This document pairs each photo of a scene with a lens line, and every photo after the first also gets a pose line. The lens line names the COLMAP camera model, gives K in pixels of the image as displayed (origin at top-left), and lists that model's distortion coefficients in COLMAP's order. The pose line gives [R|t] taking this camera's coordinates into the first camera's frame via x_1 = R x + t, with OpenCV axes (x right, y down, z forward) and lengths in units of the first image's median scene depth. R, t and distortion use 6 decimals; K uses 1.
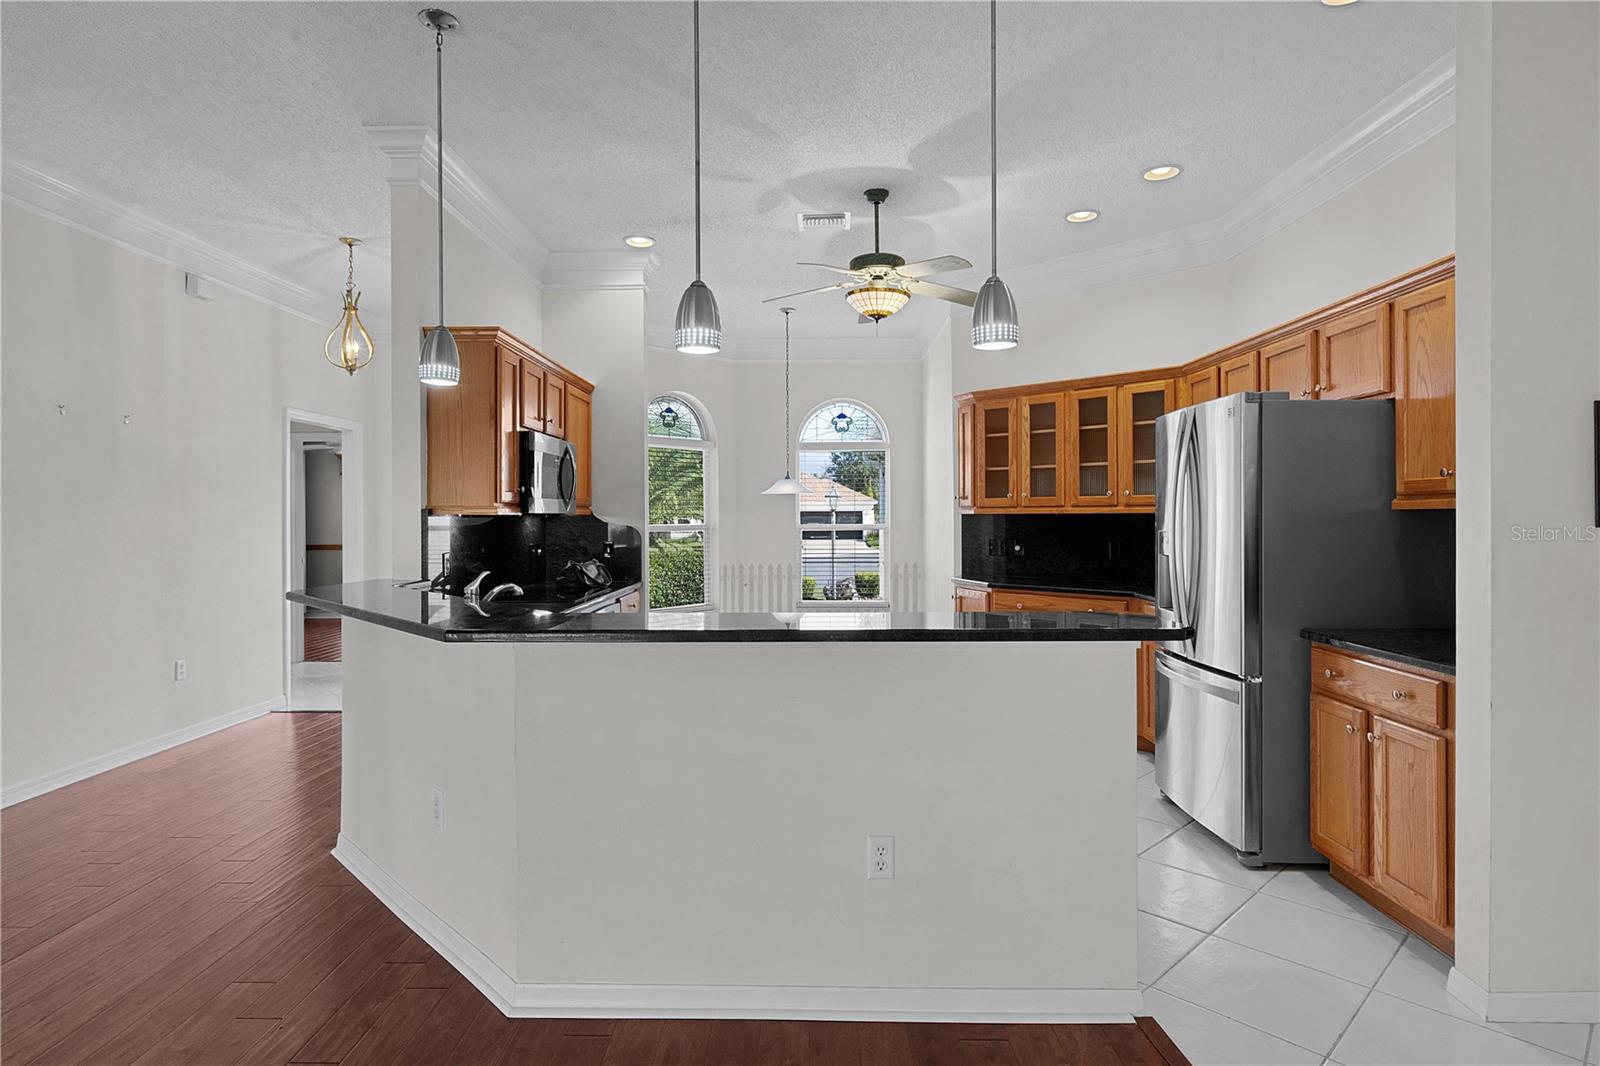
lens RADIAL K [[842.4, 0, 794.7], [0, 842.4, 512.4], [0, 0, 1]] dist [-0.000956, -0.000031]
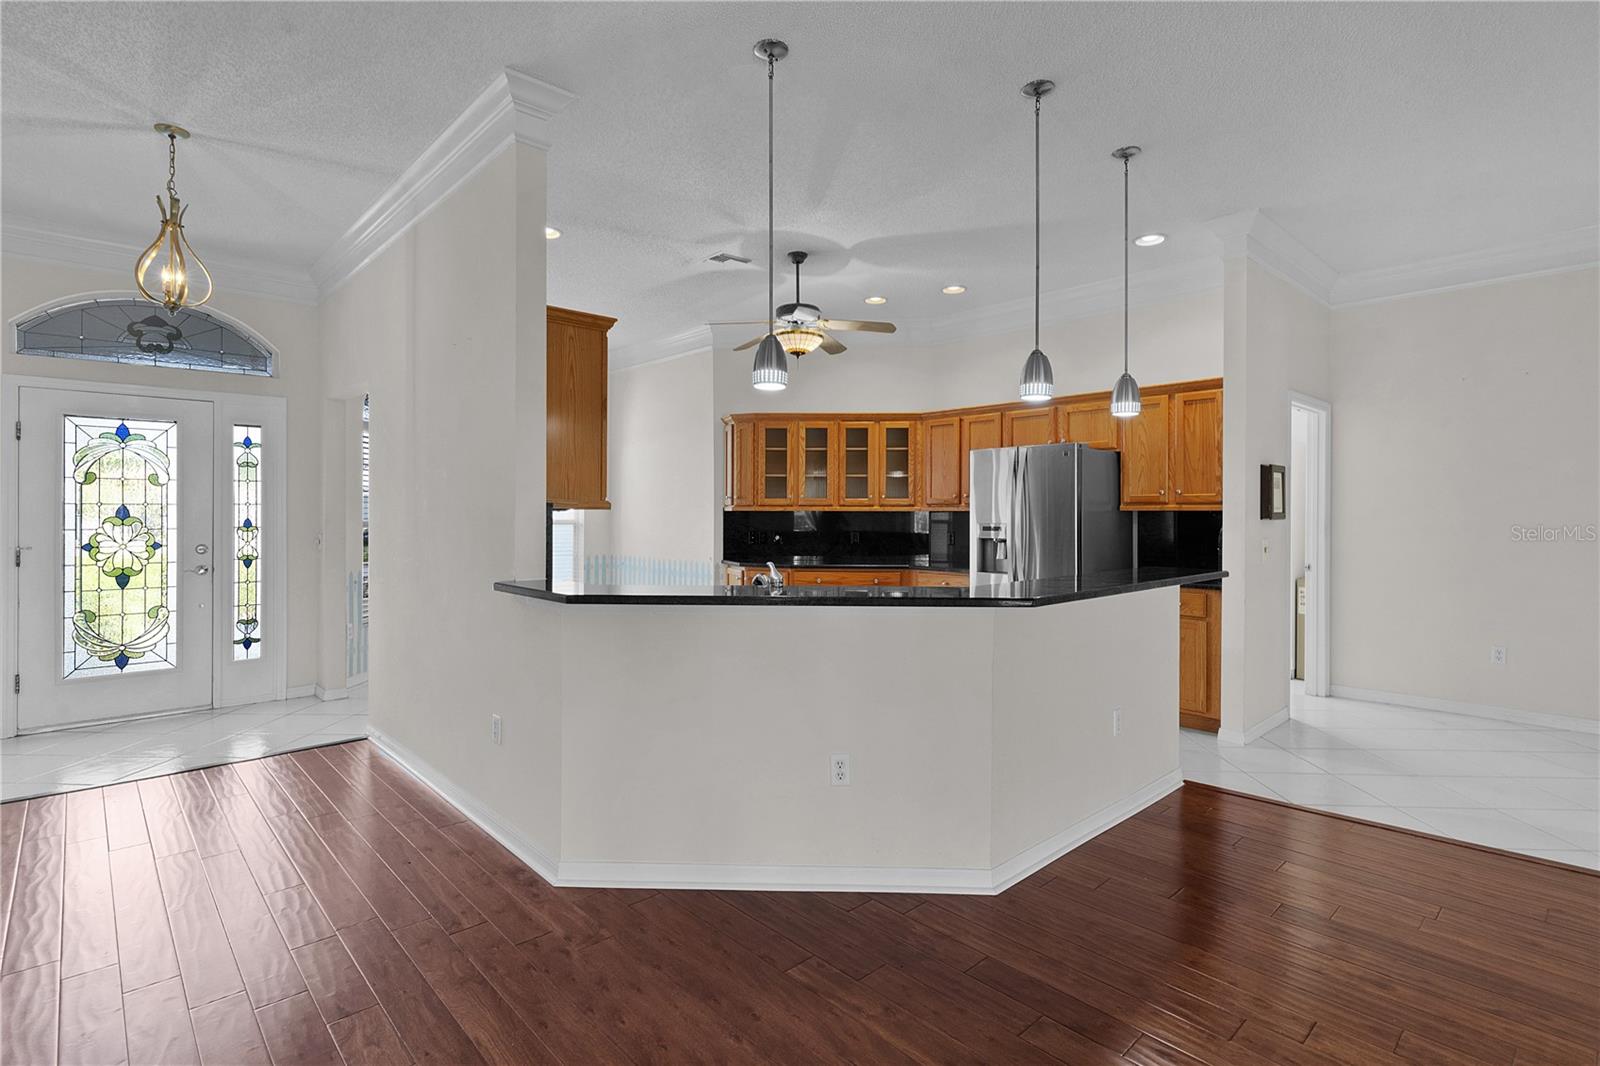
lens RADIAL K [[771.9, 0, 796.1], [0, 771.9, 522.4], [0, 0, 1]] dist [0.001175, -0.000124]
pose [[0.725834, -0.003541, 0.687861, -0.596284], [-0.008026, 0.999875, 0.013616, 0.003543], [-0.687823, -0.015403, 0.725715, 0.137120]]
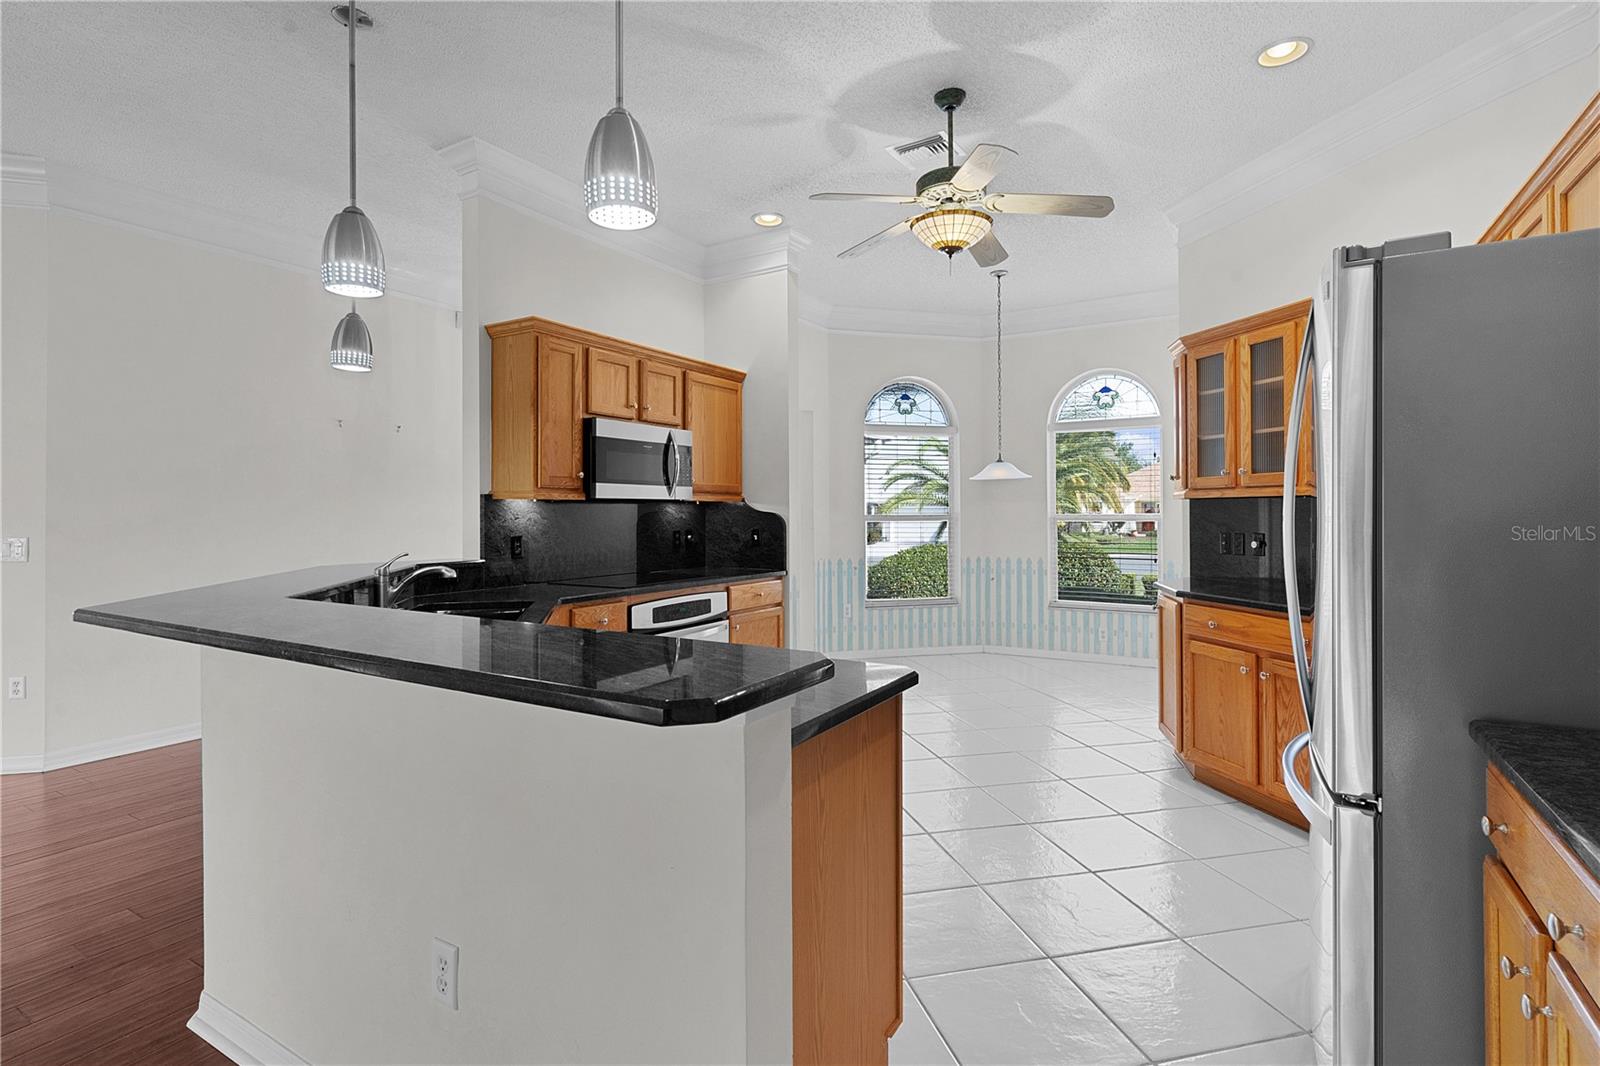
lens RADIAL K [[768.9, 0, 803.0], [0, 768.9, 506.8], [0, 0, 1]] dist [-0.002285, -0.000295]
pose [[0.866547, -0.003546, -0.499084, 0.290351], [0.003301, 0.999994, -0.001374, 0.010465], [0.499085, -0.000457, 0.866553, 0.253332]]
